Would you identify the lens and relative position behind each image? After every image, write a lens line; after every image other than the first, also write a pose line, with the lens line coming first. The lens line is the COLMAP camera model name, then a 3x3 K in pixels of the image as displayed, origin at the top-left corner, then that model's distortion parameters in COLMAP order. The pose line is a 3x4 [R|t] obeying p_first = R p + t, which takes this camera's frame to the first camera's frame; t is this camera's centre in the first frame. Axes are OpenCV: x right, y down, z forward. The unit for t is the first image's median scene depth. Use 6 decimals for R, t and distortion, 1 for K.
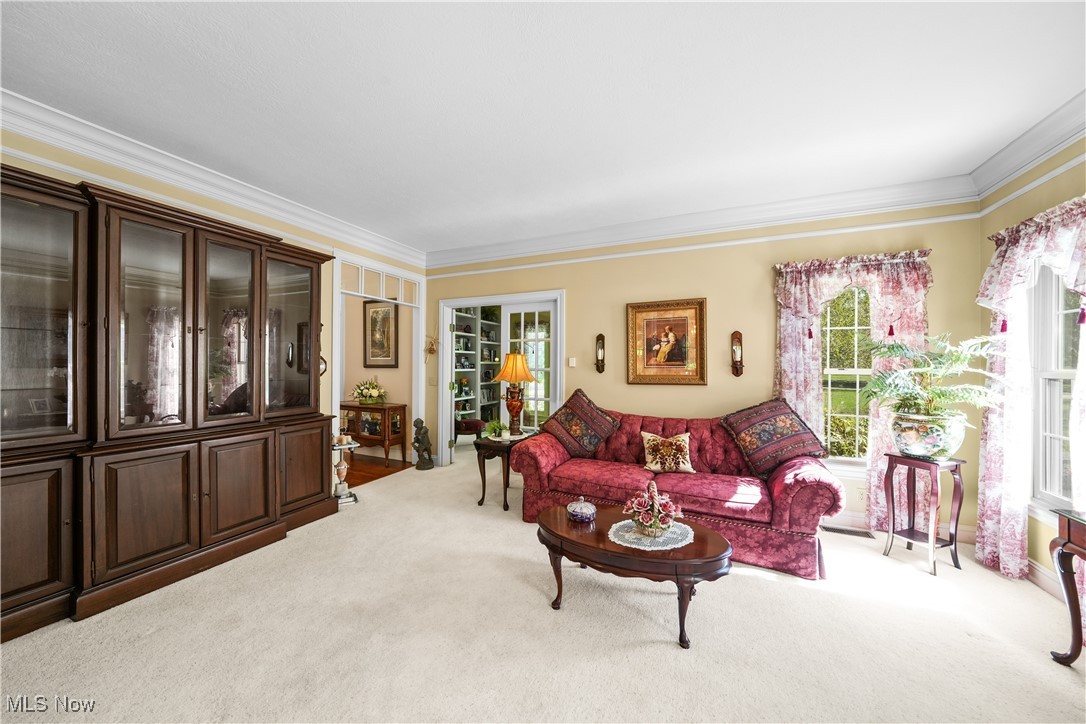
lens RADIAL K [[373.6, 0, 538.7], [0, 373.6, 361.5], [0, 0, 1]] dist [-0.016464, -0.000264]
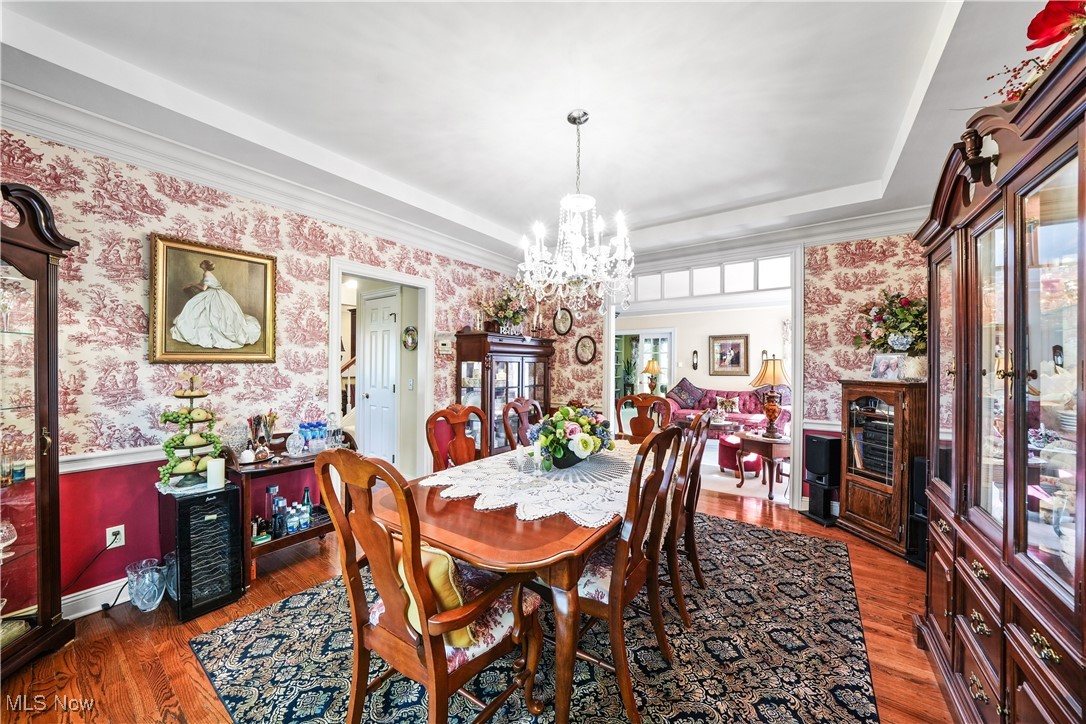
lens RADIAL K [[373.6, 0, 545.9], [0, 373.6, 362.4], [0, 0, 1]] dist [-0.016464, -0.000264]
pose [[0.980224, 0.001656, -0.197885, -0.214884], [-0.001506, 0.999998, 0.000905, -0.009432], [0.197886, -0.000589, 0.980225, -1.060730]]
